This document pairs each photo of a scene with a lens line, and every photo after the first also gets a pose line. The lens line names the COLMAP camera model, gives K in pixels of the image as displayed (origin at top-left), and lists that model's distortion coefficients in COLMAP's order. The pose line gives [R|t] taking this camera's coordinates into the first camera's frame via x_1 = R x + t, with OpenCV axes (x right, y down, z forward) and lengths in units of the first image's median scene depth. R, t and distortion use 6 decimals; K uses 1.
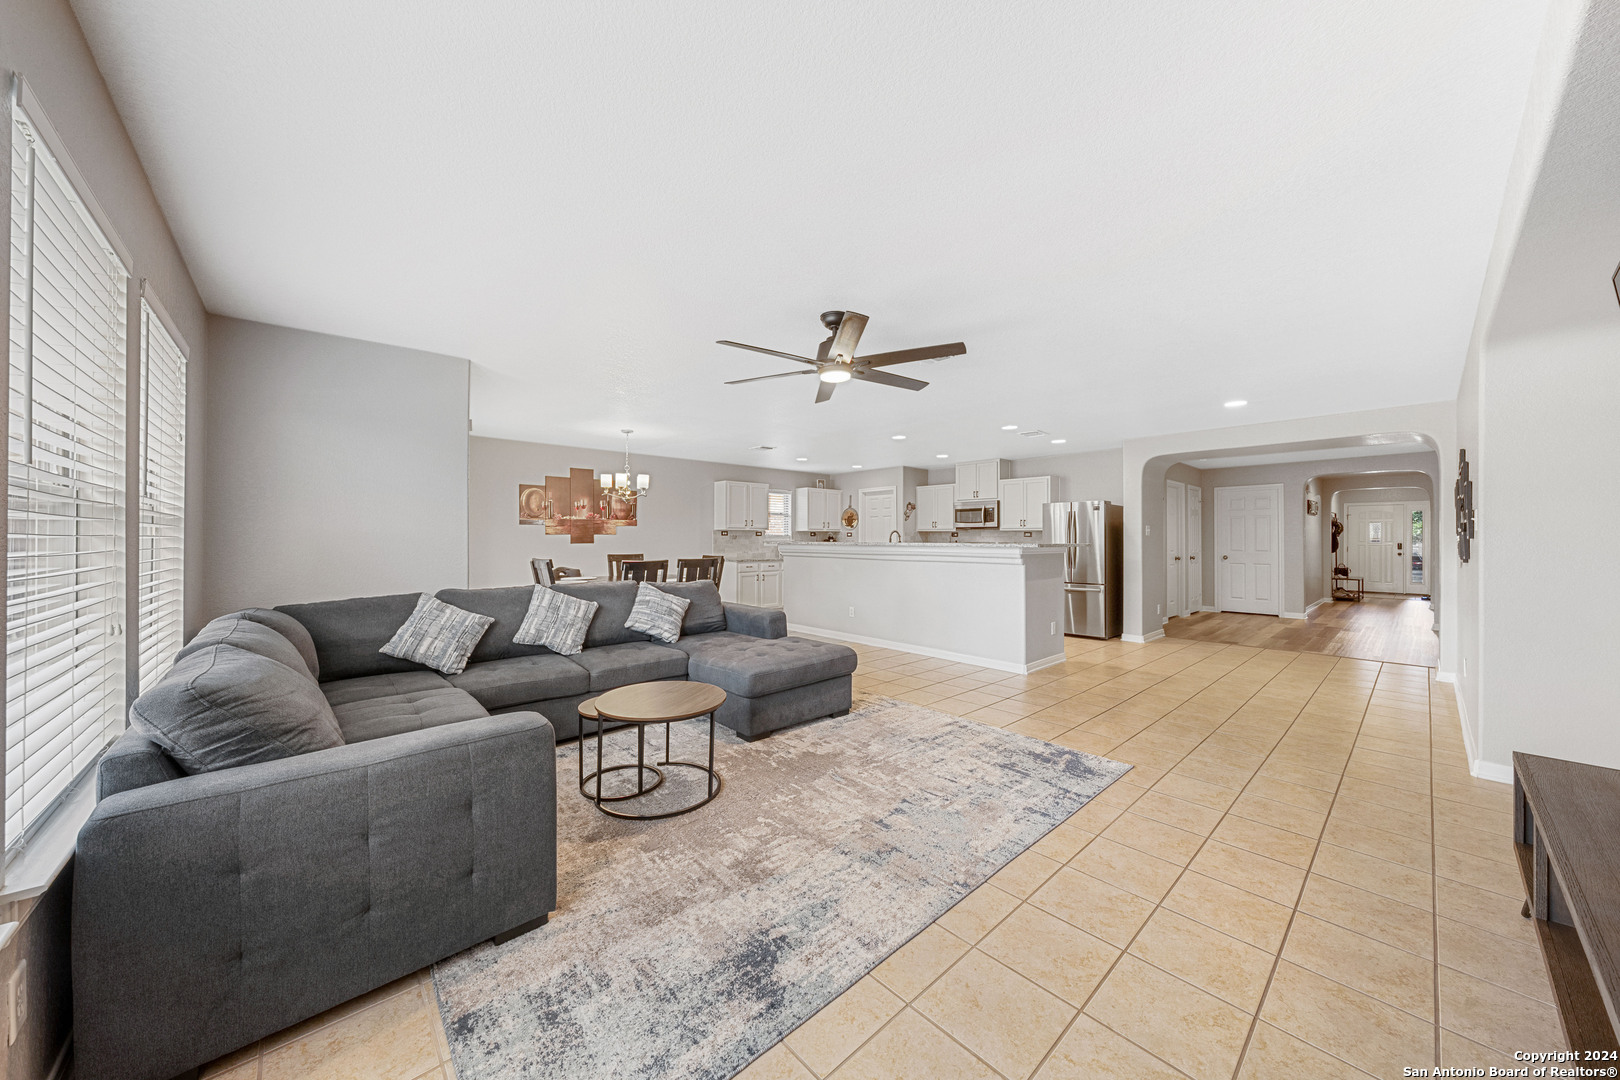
lens RADIAL K [[573.6, 0, 785.0], [0, 573.6, 535.7], [0, 0, 1]] dist [0.000215, -0.000014]
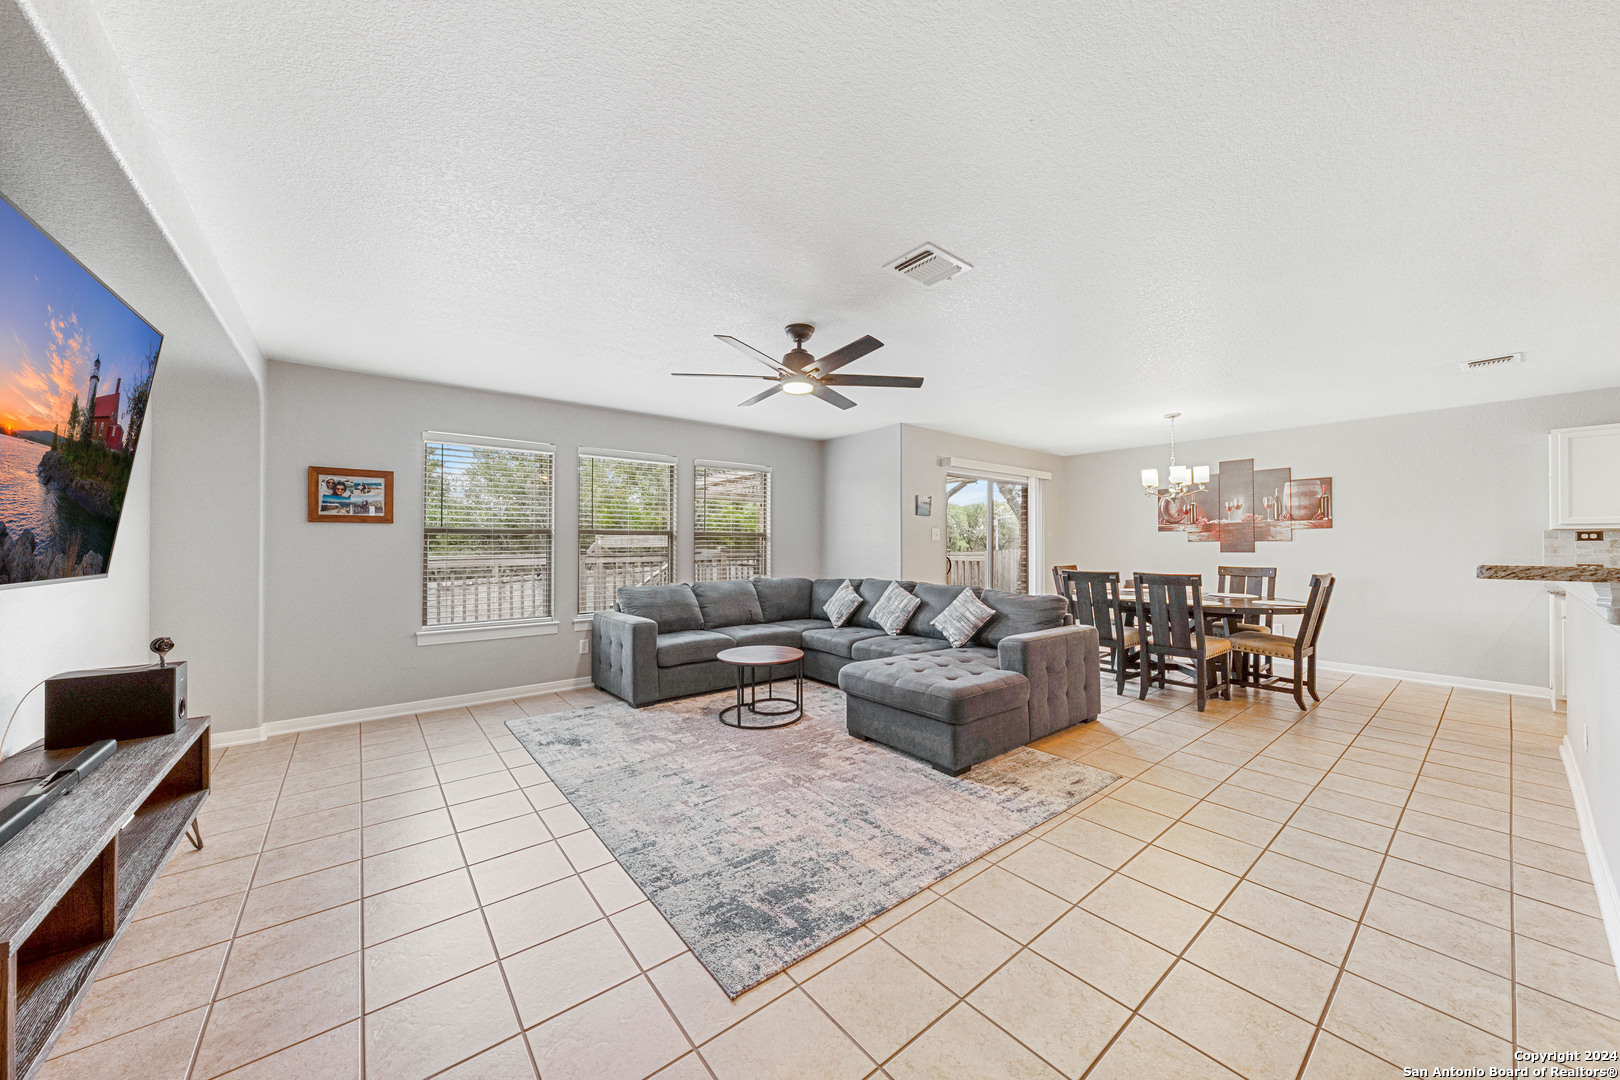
lens RADIAL K [[550.6, 0, 826.7], [0, 550.6, 541.3], [0, 0, 1]] dist [0.000891, -0.000066]
pose [[-0.020734, -0.007226, -0.999759, 0.949363], [0.003516, 0.999967, -0.007300, 0.003423], [0.999779, -0.003666, -0.020708, 0.949976]]
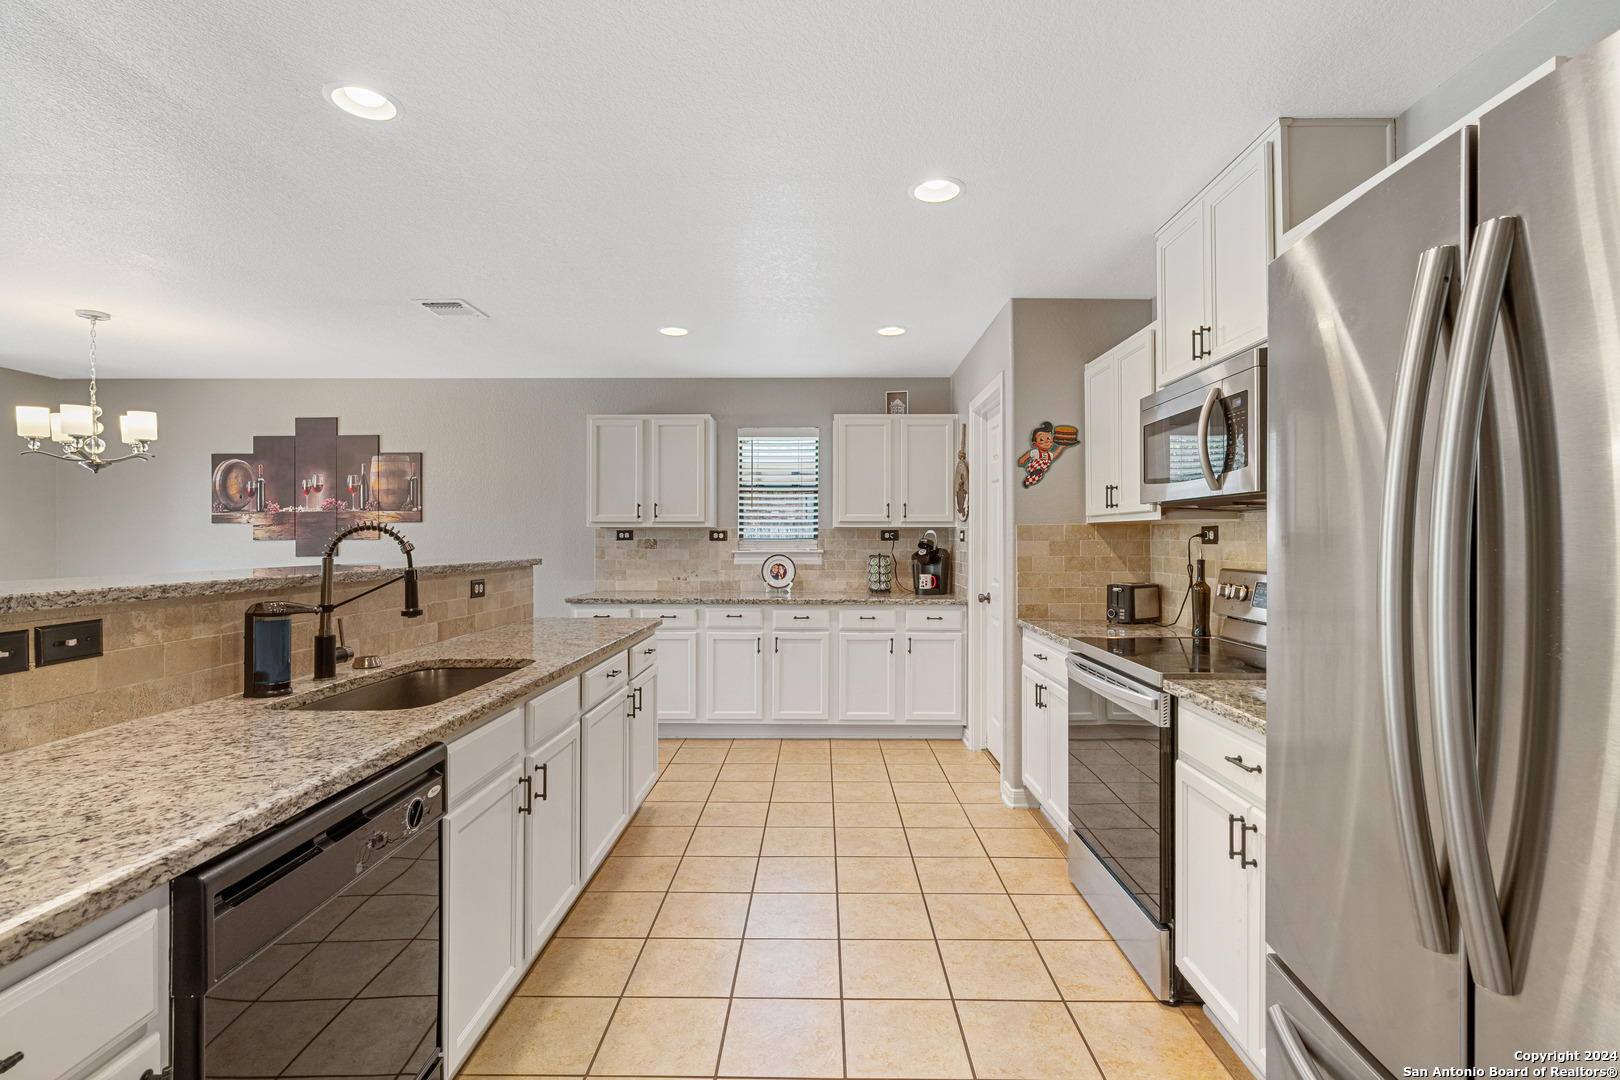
lens RADIAL K [[736.9, 0, 810.0], [0, 736.9, 540.0], [0, 0, 1]] dist [0.000355, 0.000026]
pose [[0.751678, -0.001712, -0.659528, 0.970937], [0.005159, 0.999981, 0.003284, -0.004420], [0.659510, -0.005871, 0.751673, 1.710263]]
